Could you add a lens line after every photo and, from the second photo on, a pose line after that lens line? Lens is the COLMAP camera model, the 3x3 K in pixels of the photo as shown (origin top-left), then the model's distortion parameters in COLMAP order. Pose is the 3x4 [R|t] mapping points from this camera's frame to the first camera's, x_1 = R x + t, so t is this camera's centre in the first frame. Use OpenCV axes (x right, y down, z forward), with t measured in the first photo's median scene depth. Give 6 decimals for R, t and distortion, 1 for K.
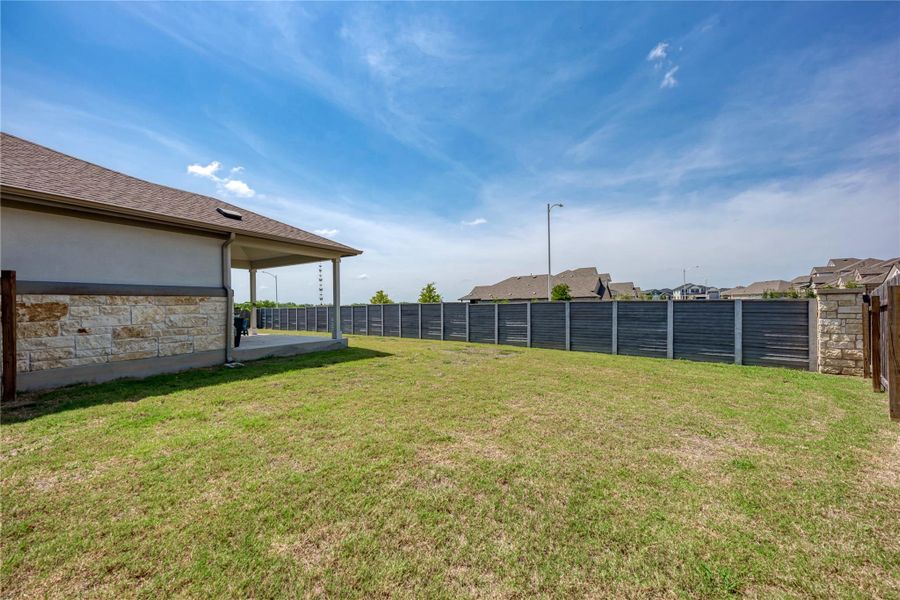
lens RADIAL K [[322.6, 0, 453.8], [0, 322.6, 303.5], [0, 0, 1]] dist [0.000831, -0.000072]
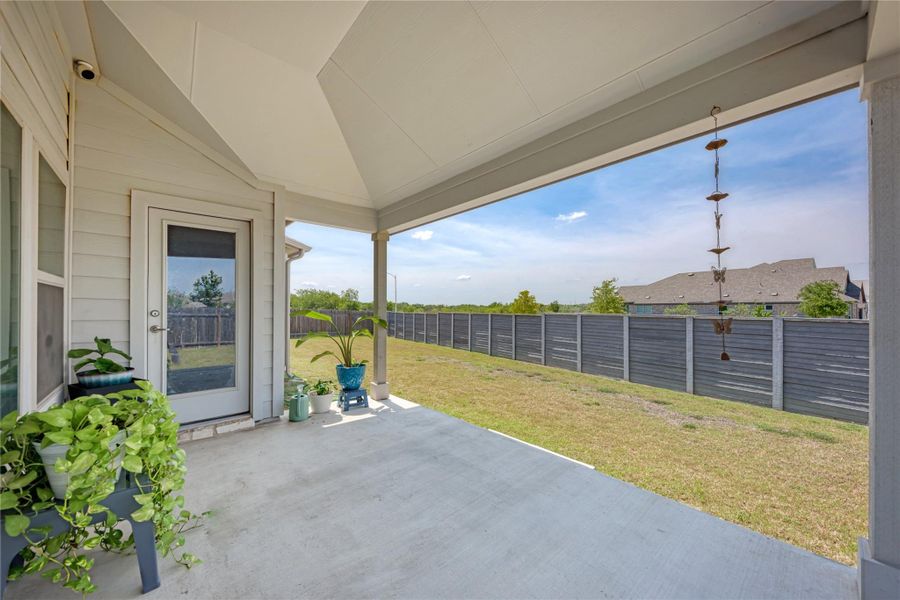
lens RADIAL K [[322.6, 0, 453.8], [0, 322.6, 303.5], [0, 0, 1]] dist [0.000831, -0.000072]
pose [[0.950910, 0.015119, -0.309098, -0.187749], [-0.016169, 0.999869, -0.000838, -0.008851], [0.309045, 0.005795, 0.951030, 0.296560]]
